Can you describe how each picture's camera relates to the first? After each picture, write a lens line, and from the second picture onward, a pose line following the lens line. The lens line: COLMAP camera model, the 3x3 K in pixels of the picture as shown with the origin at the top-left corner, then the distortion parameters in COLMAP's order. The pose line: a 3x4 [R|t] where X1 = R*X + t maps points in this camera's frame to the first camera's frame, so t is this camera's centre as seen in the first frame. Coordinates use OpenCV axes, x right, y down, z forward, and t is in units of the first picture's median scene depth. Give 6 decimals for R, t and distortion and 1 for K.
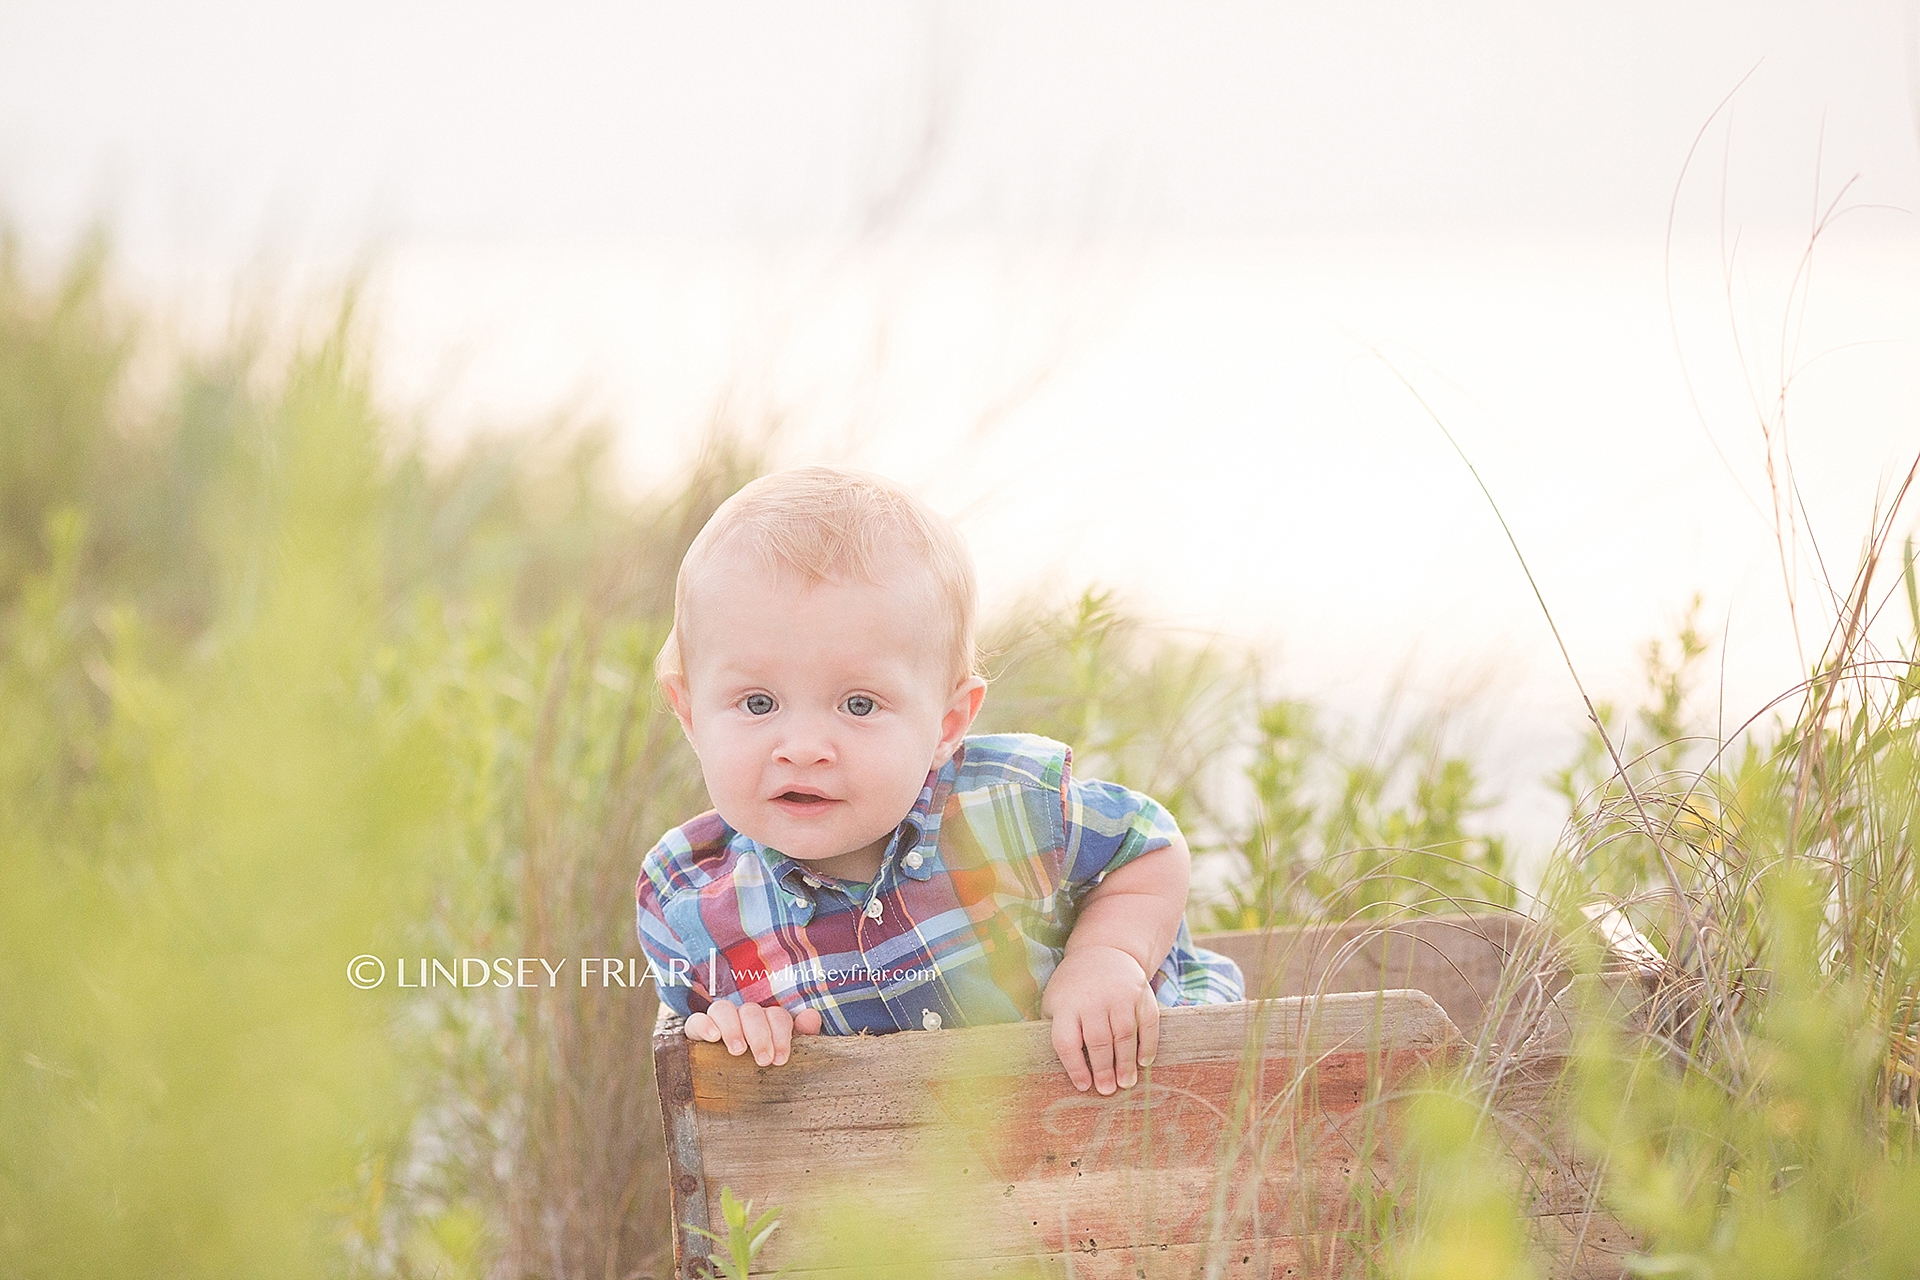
lens RADIAL K [[7783.7, 0, 959.1], [0, 7783.7, 639.7], [0, 0, 1]] dist [0.398458, 0.000000]
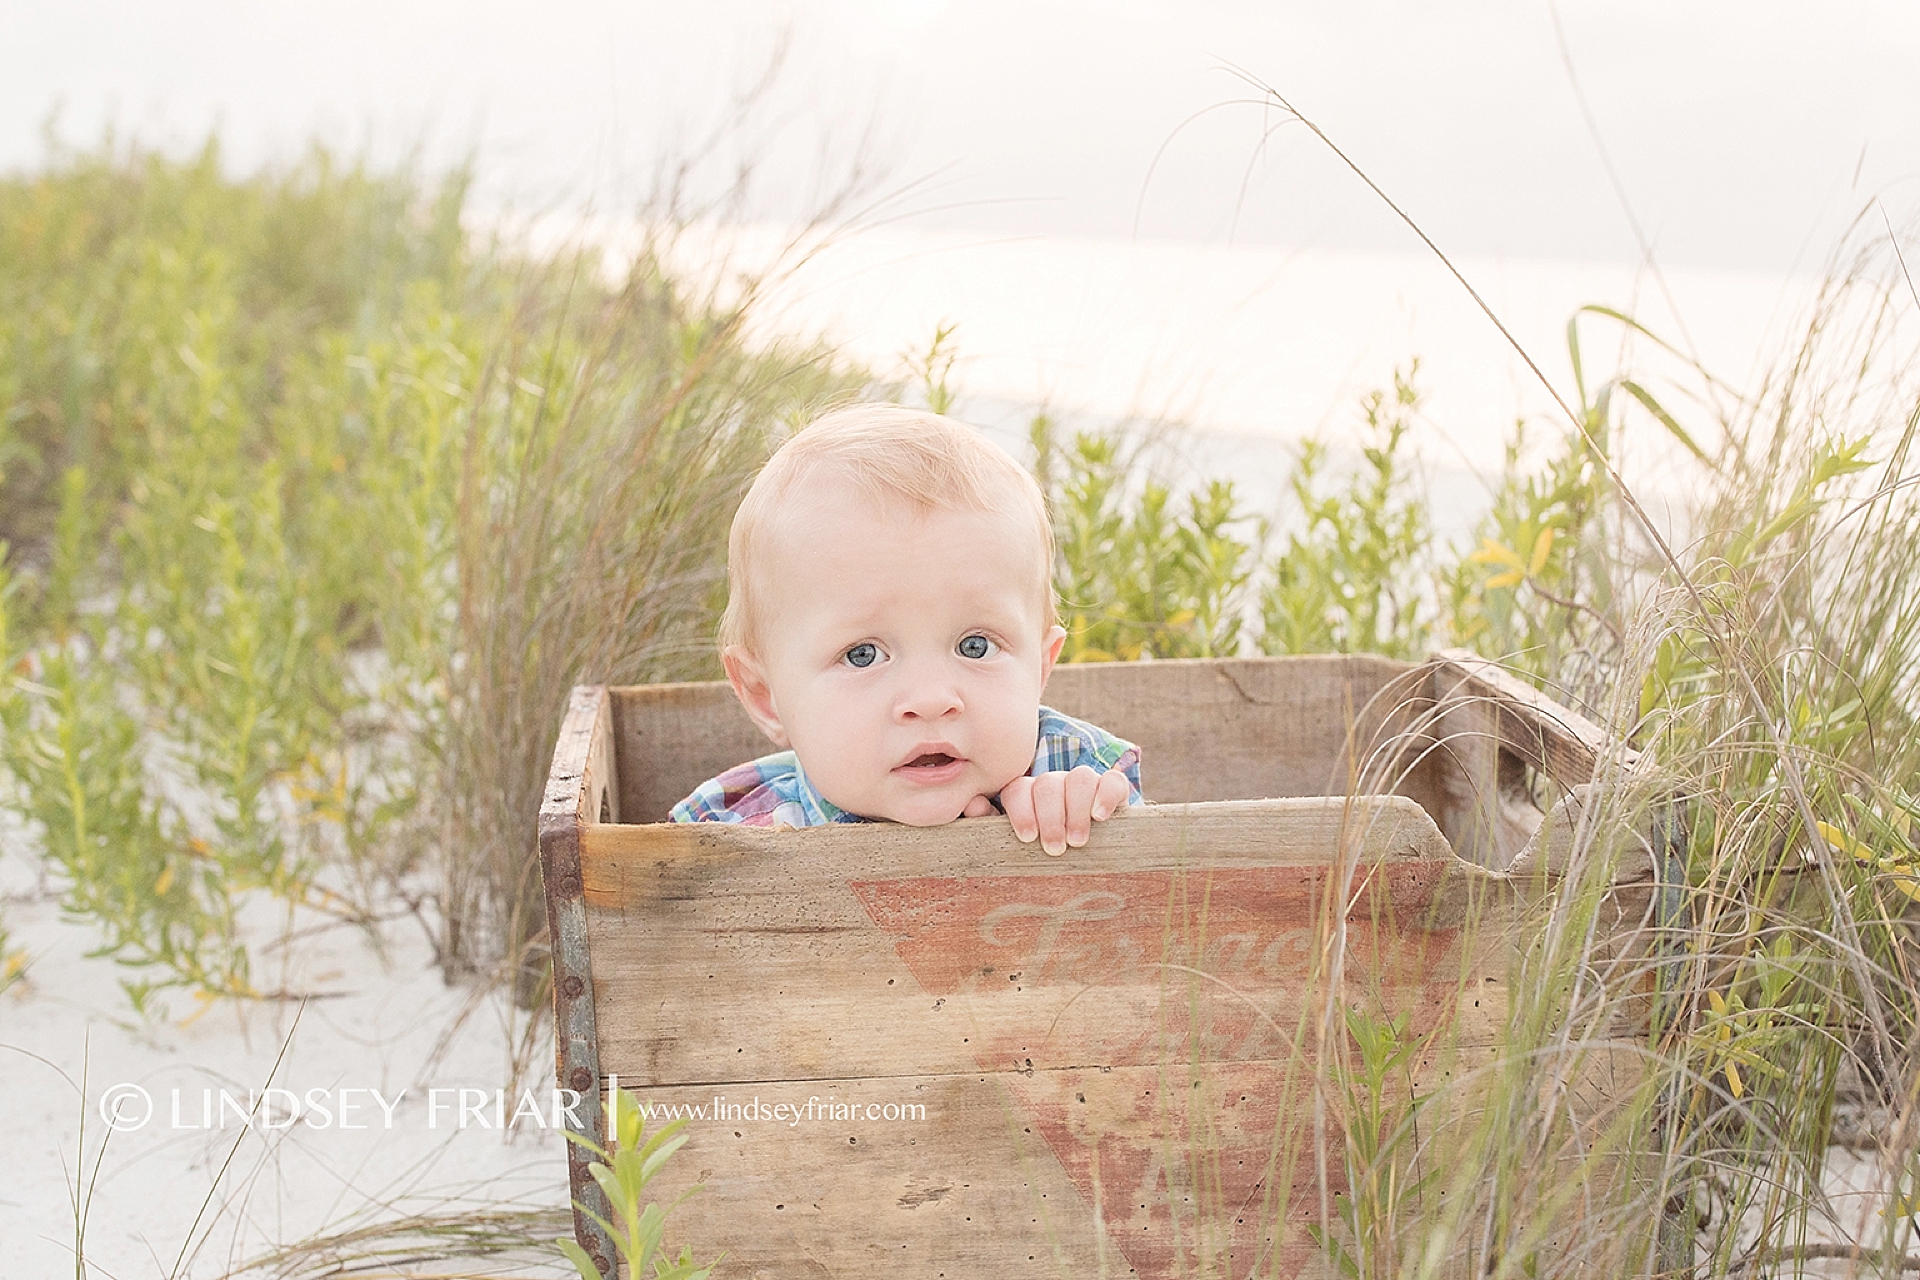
lens RADIAL K [[2366.2, 0, 966.3], [0, 2366.2, 643.3], [0, 0, 1]] dist [0.011160, 0.000000]
pose [[0.993506, 0.036660, 0.107708, -0.020946], [-0.049294, 0.991897, 0.117091, -0.001739], [-0.102543, -0.121640, 0.987263, 0.738309]]
